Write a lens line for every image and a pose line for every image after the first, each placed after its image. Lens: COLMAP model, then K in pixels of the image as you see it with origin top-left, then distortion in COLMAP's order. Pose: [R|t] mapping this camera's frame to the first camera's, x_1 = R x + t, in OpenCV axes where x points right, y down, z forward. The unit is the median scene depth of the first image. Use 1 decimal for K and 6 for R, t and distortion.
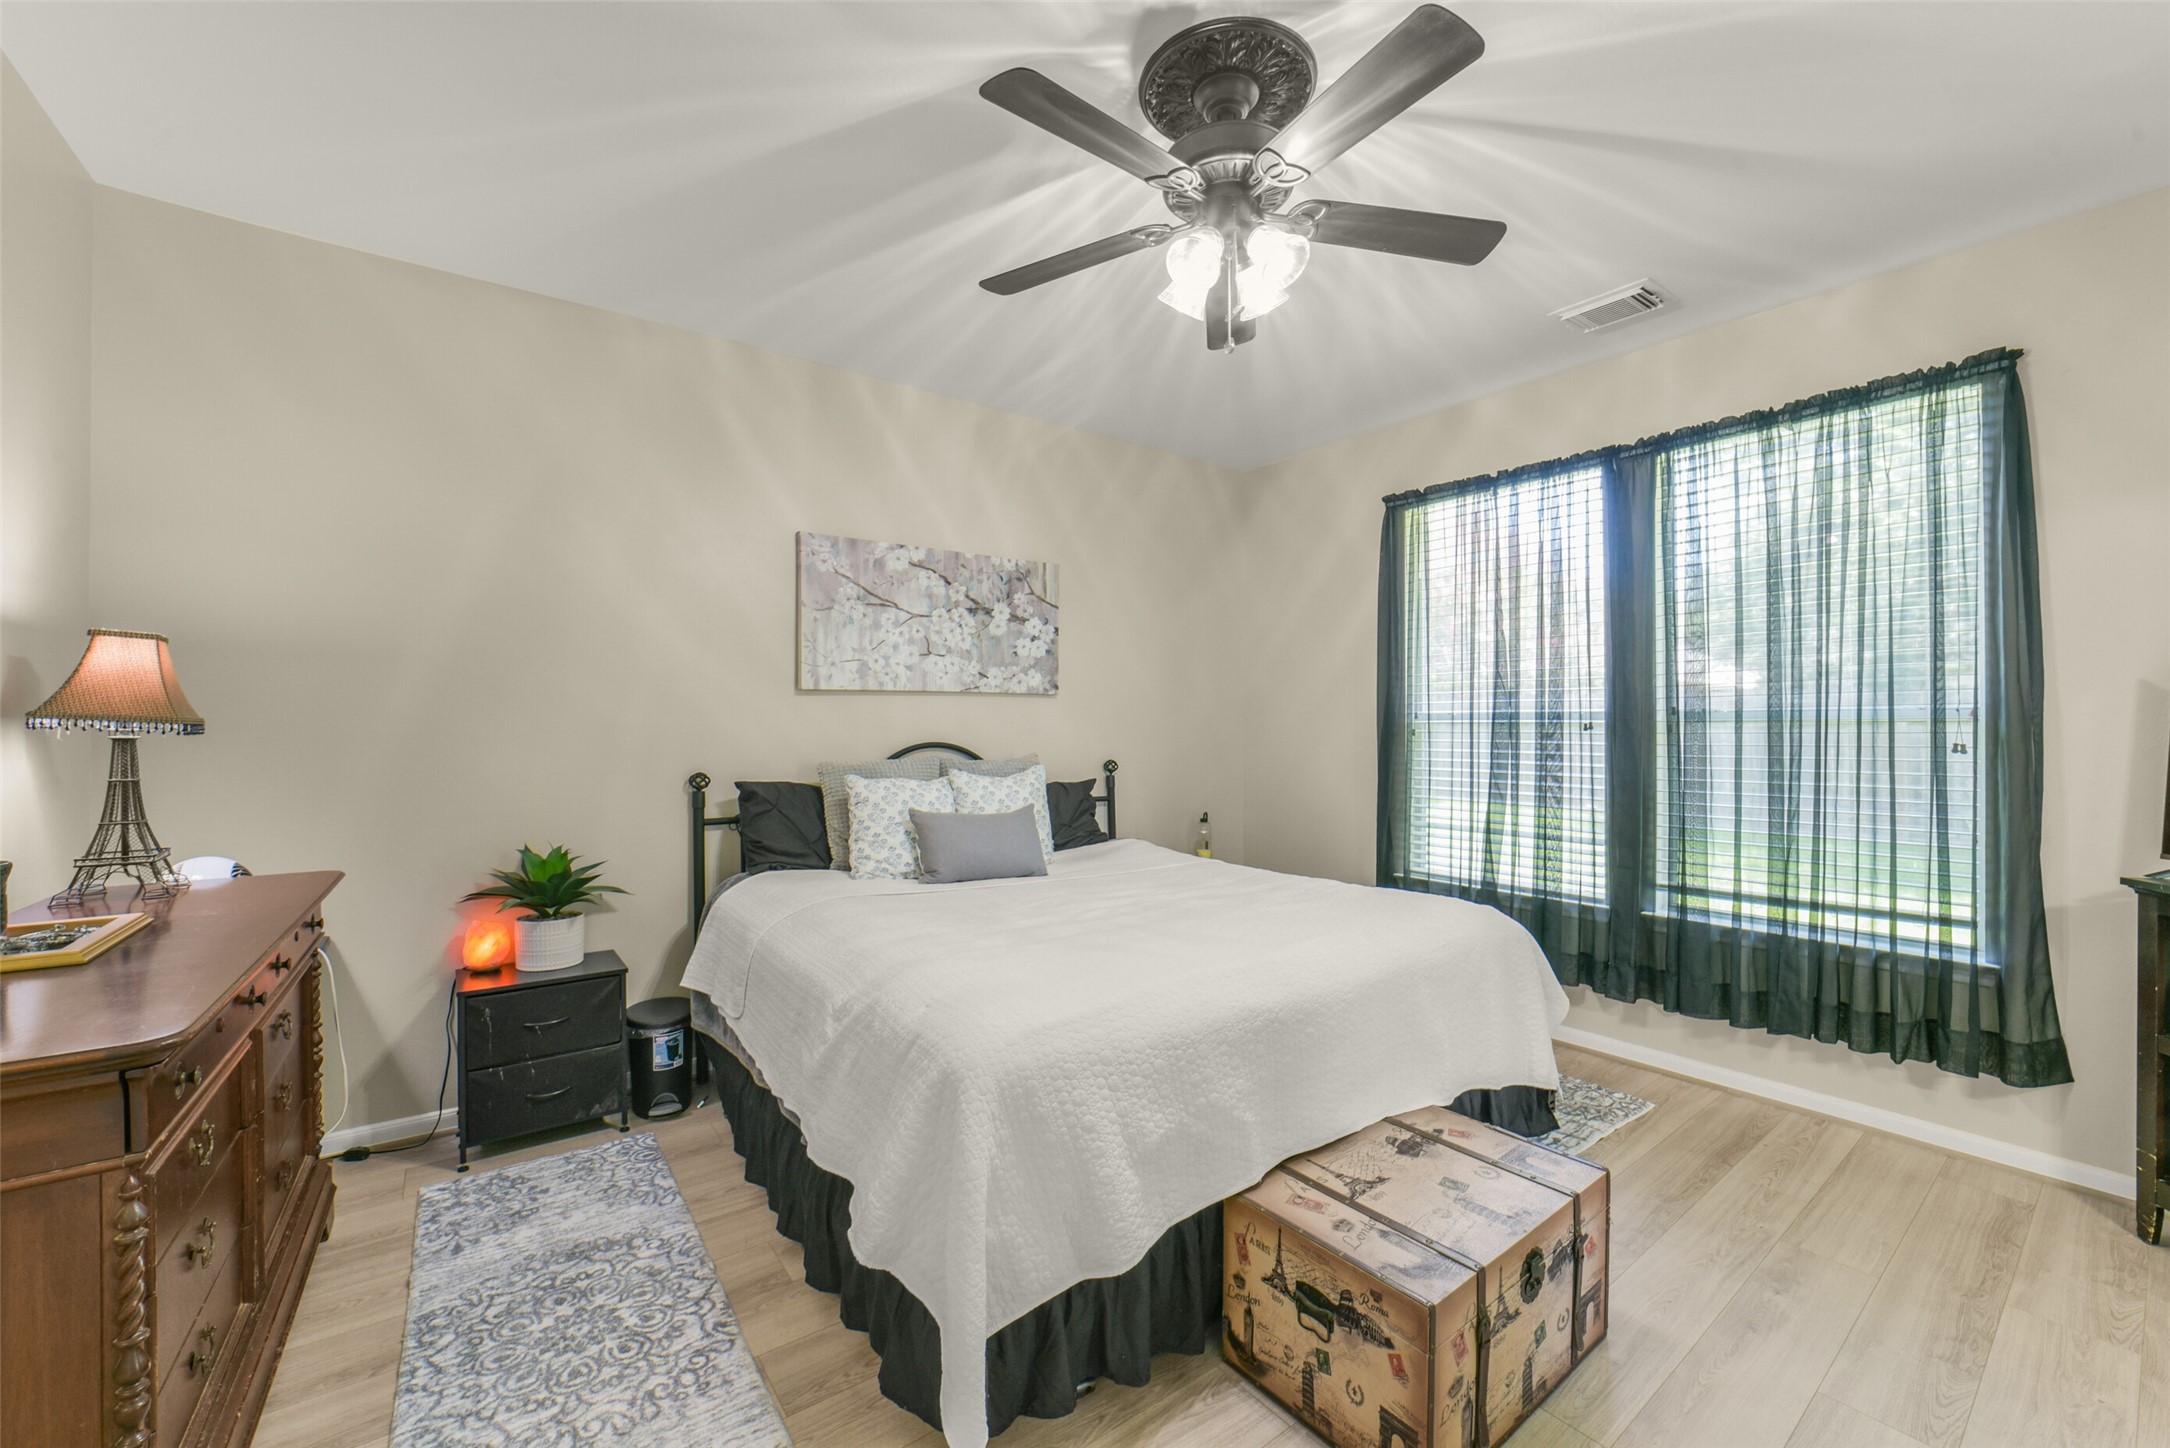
lens RADIAL K [[853.2, 0, 1090.5], [0, 853.2, 728.9], [0, 0, 1]] dist [-0.043708, 0.010505]
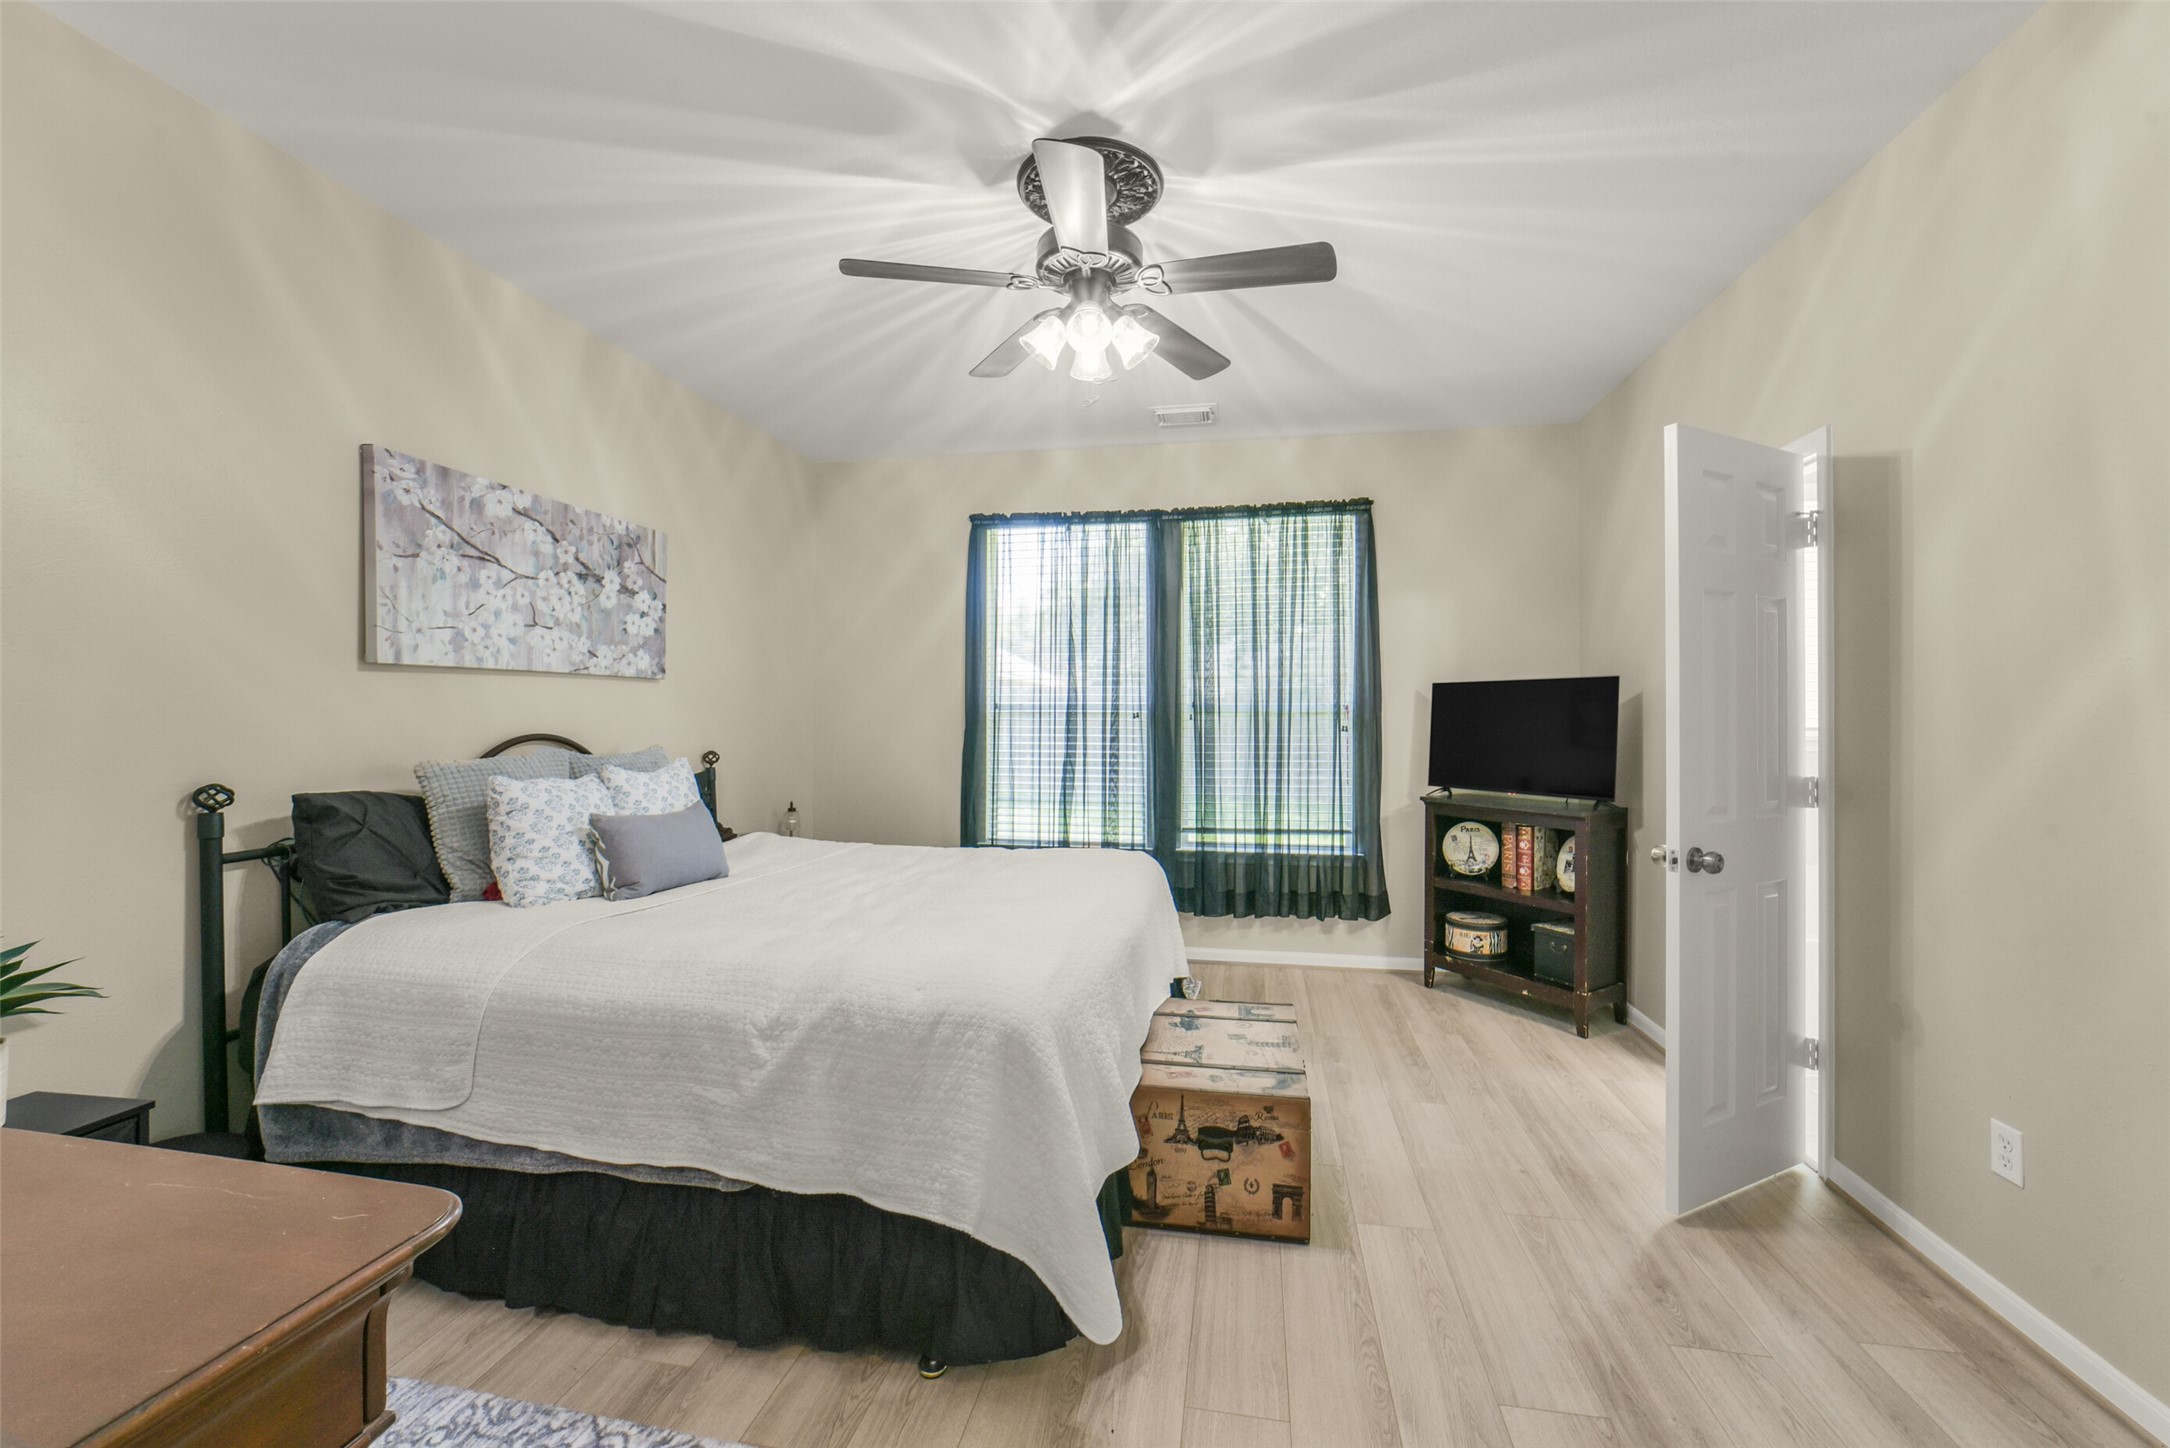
lens RADIAL K [[846.7, 0, 1091.0], [0, 846.7, 720.8], [0, 0, 1]] dist [-0.031545, 0.009511]
pose [[0.733272, -0.002442, 0.679931, -0.378156], [0.000393, 0.999995, 0.003168, 0.000923], [-0.679935, -0.002056, 0.733269, 0.062272]]
